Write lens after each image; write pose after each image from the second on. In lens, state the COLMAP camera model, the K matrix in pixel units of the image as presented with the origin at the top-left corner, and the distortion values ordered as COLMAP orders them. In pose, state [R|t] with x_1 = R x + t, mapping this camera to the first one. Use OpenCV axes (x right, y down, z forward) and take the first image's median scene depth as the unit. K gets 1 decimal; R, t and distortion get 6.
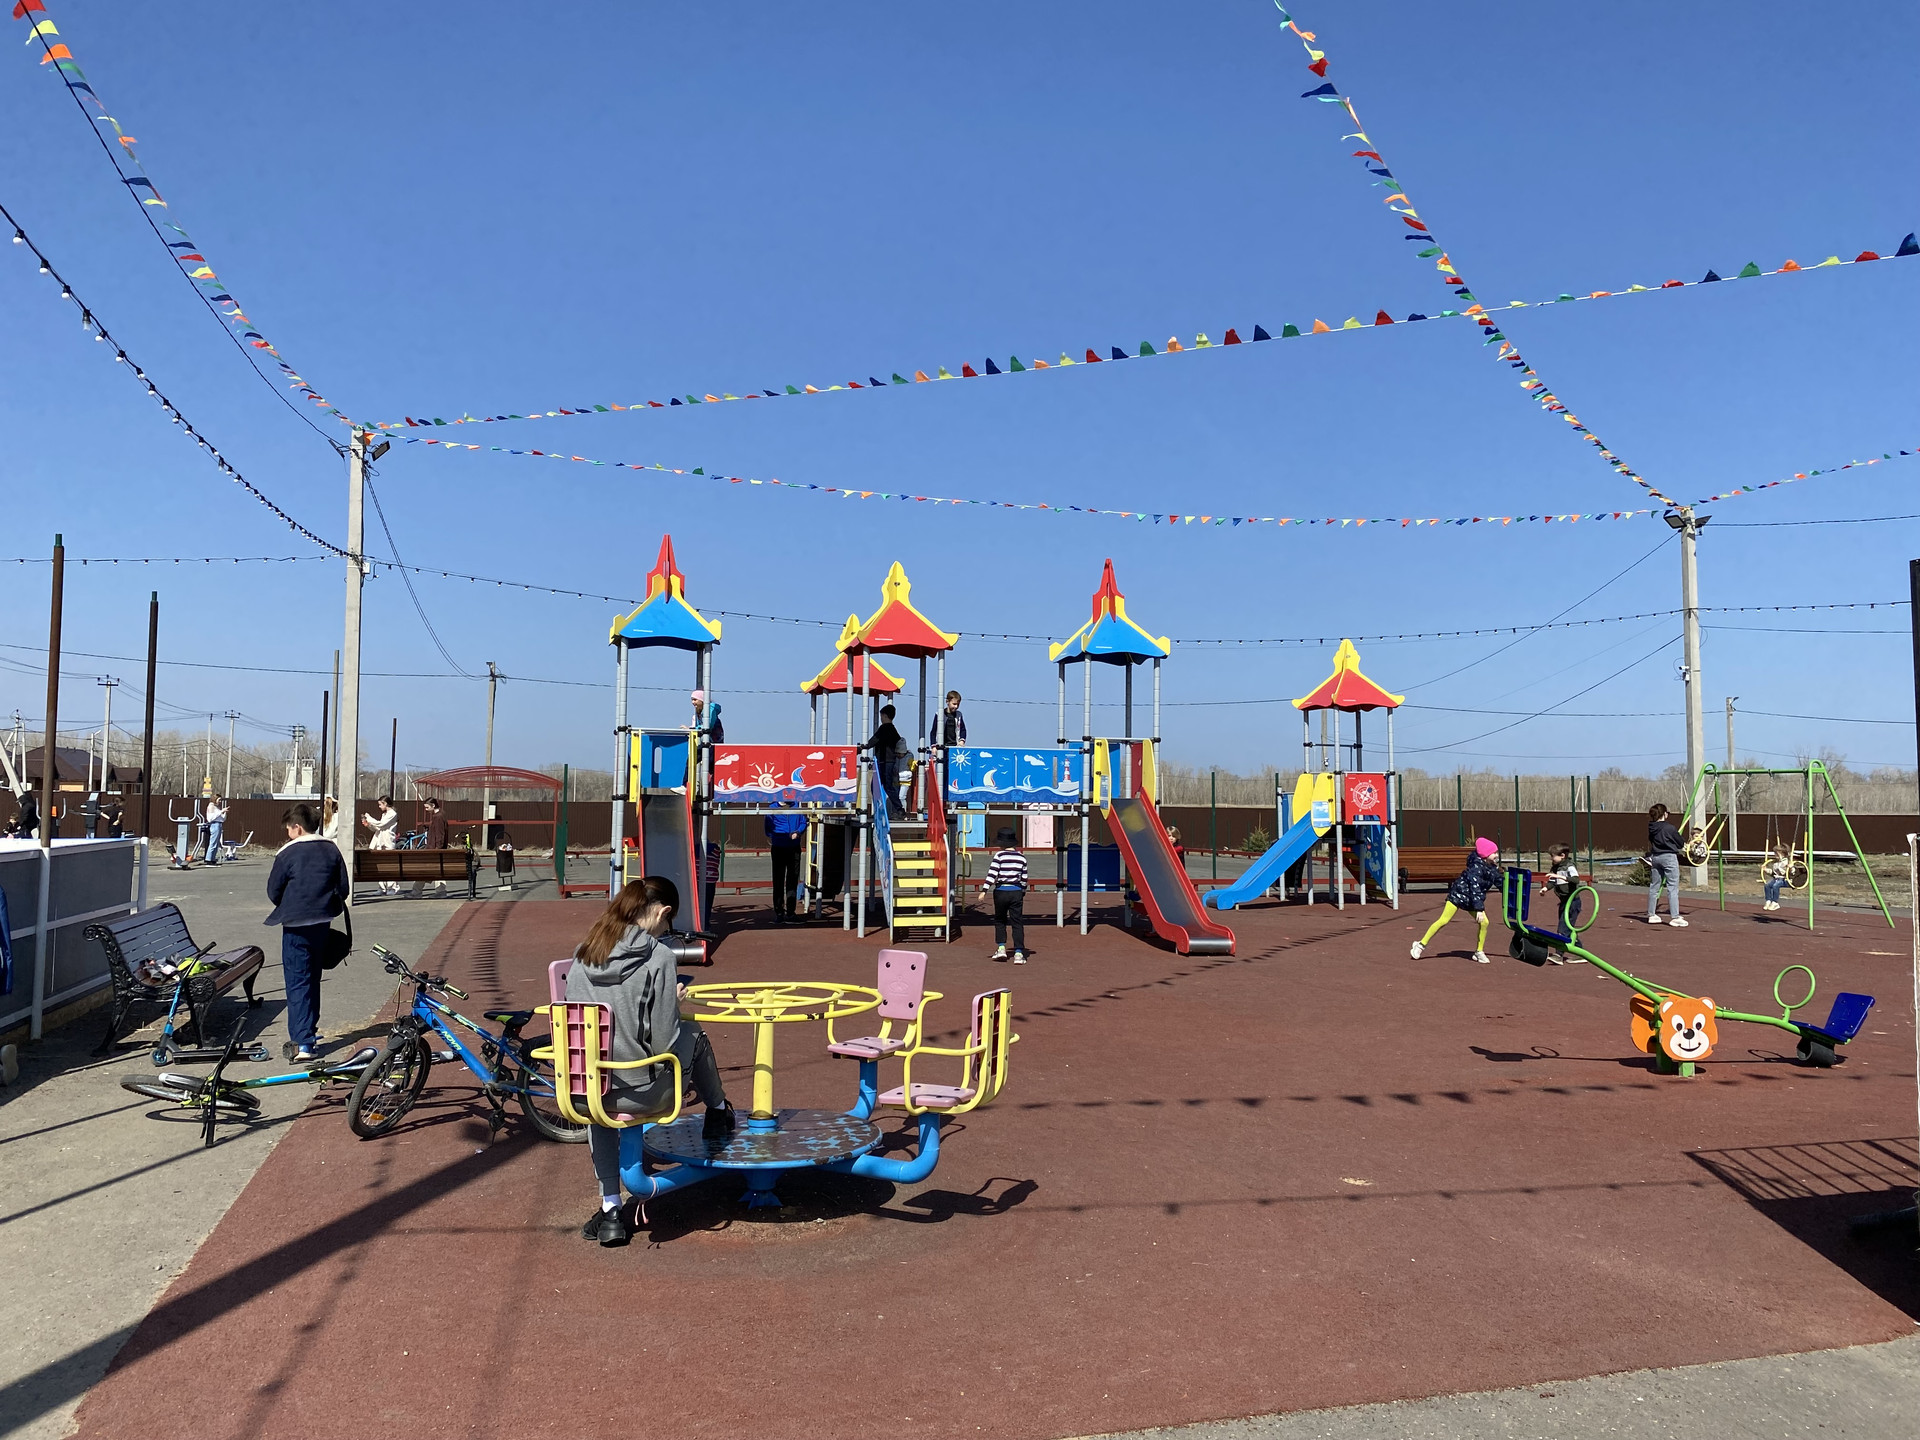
lens RADIAL K [[1462.3, 0, 960.0], [0, 1462.3, 720.0], [0, 0, 1]] dist [0.023200, -0.004821]
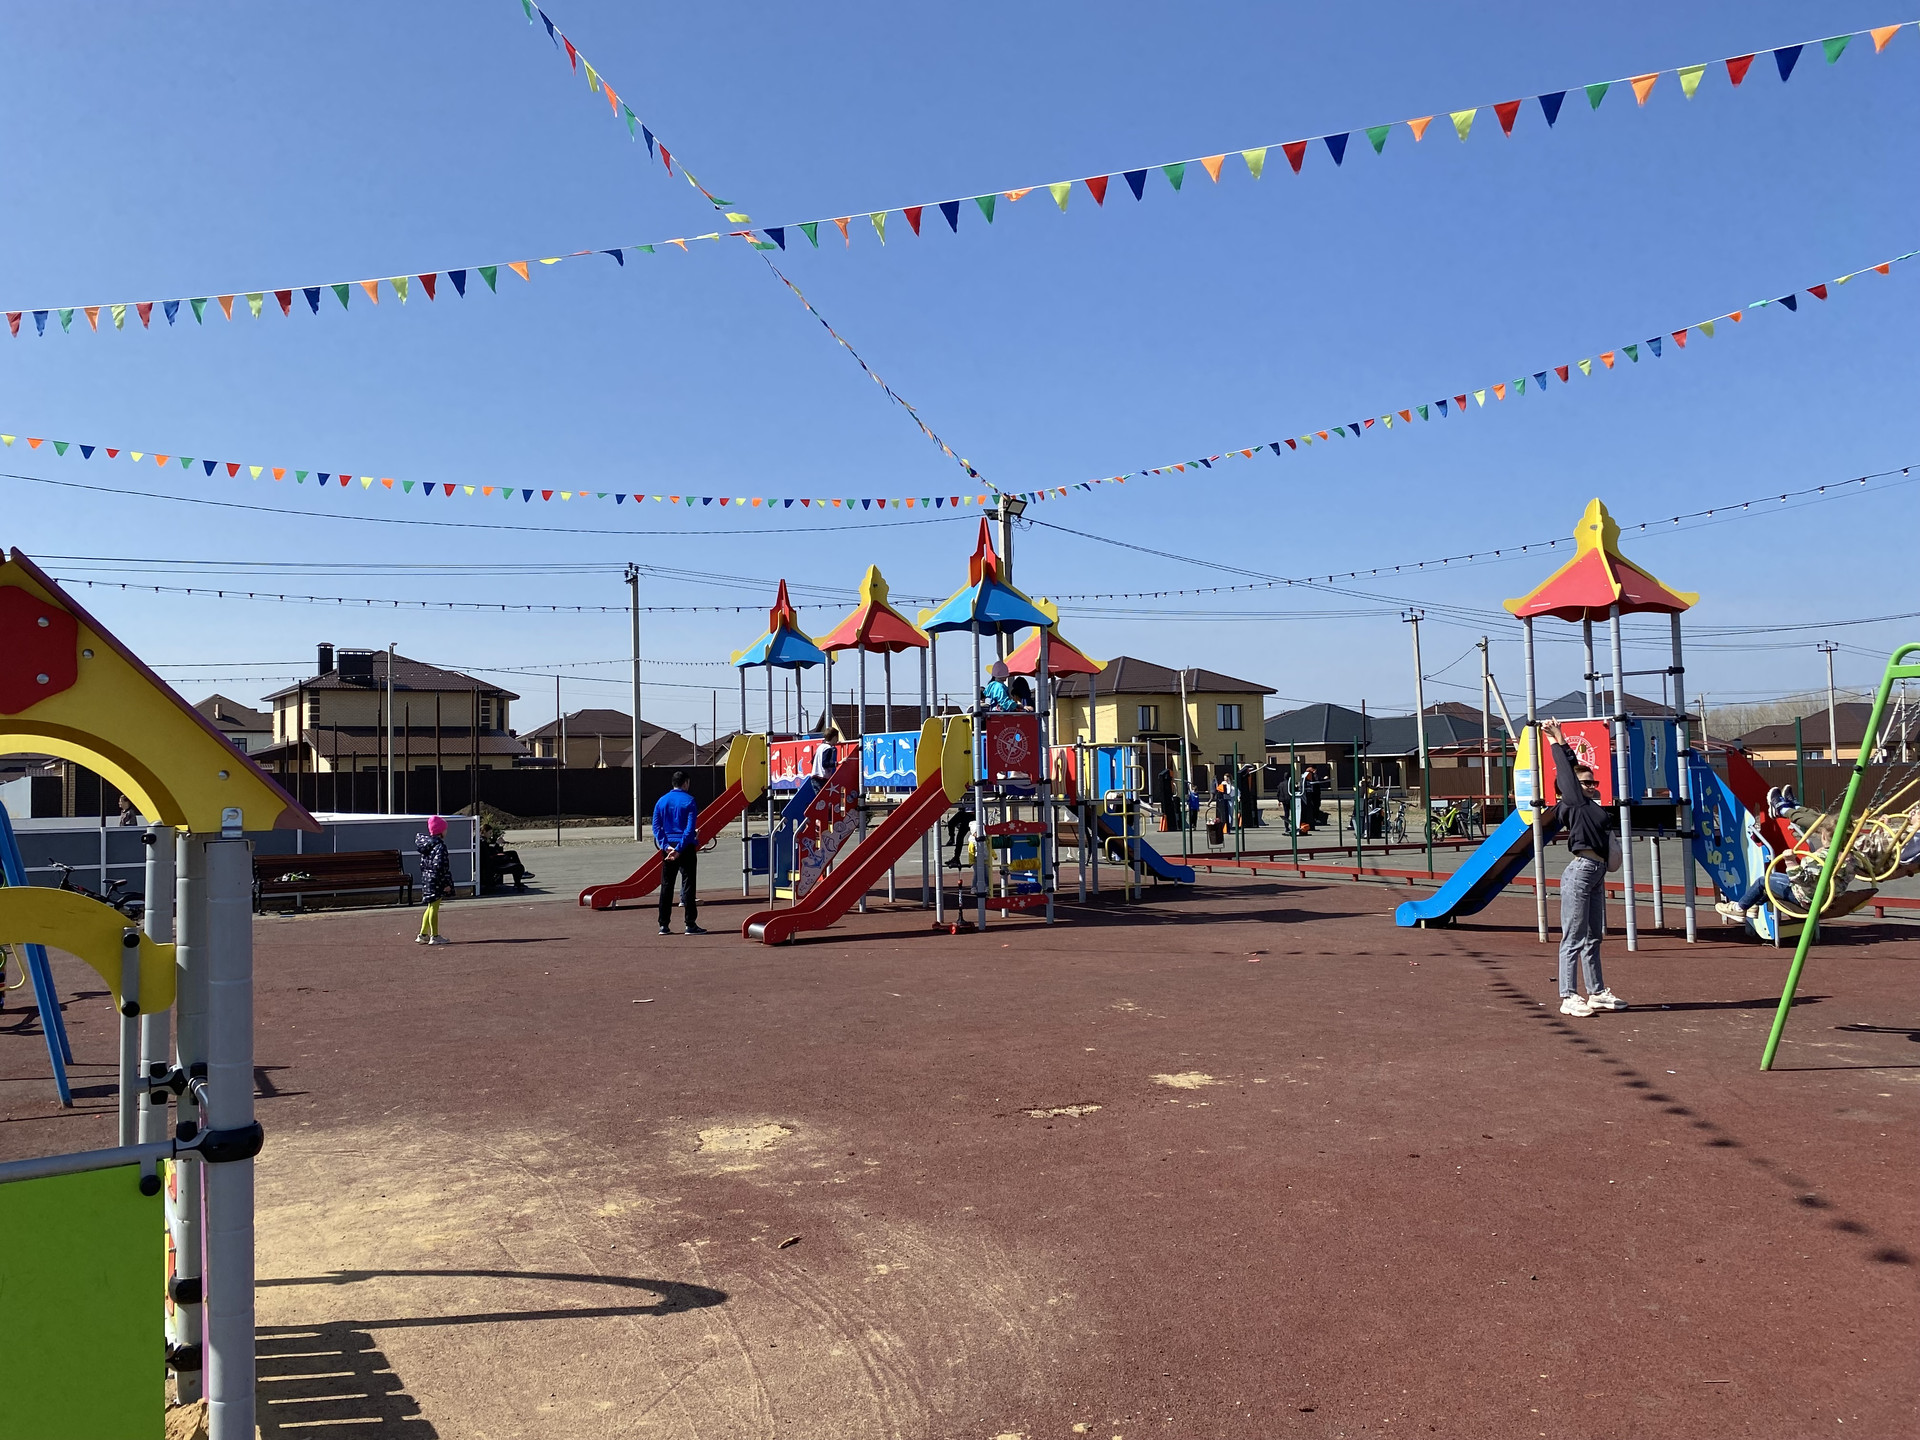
lens RADIAL K [[1462.3, 0, 960.0], [0, 1462.3, 720.0], [0, 0, 1]] dist [0.023200, -0.004821]
pose [[0.275636, -0.053829, -0.959754, 1.027622], [0.075674, 0.996547, -0.034159, 0.048792], [0.958279, -0.063213, 0.278758, 0.766207]]
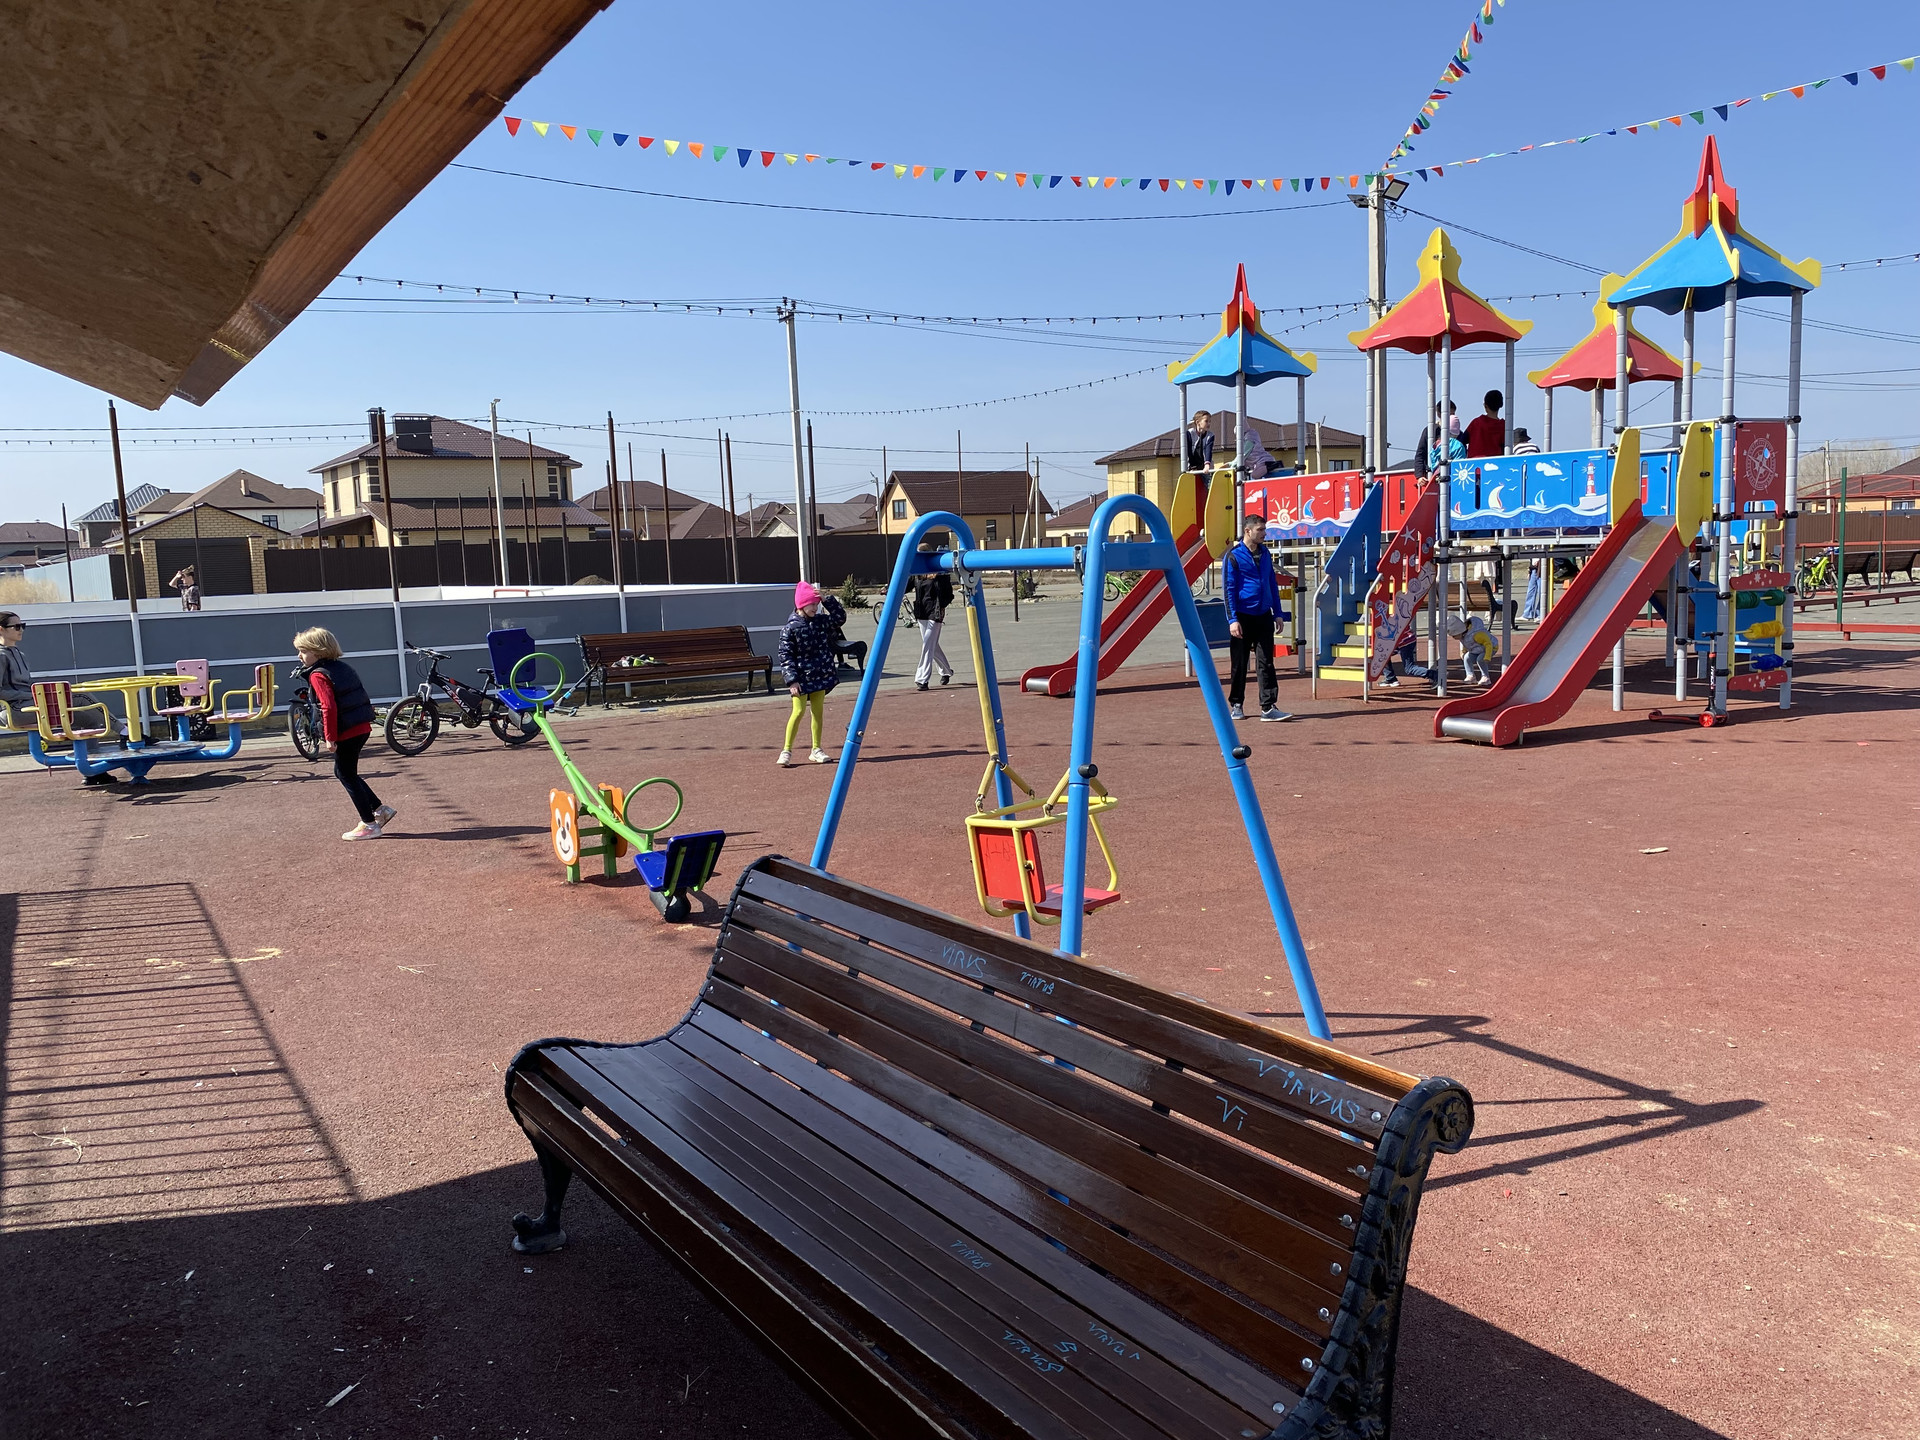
lens RADIAL K [[1462.3, 0, 960.0], [0, 1462.3, 720.0], [0, 0, 1]] dist [0.023200, -0.004821]
pose [[0.277453, 0.091050, -0.956415, 0.687665], [0.091361, 0.988487, 0.120607, 0.036527], [0.956385, -0.120842, 0.265941, 0.513264]]
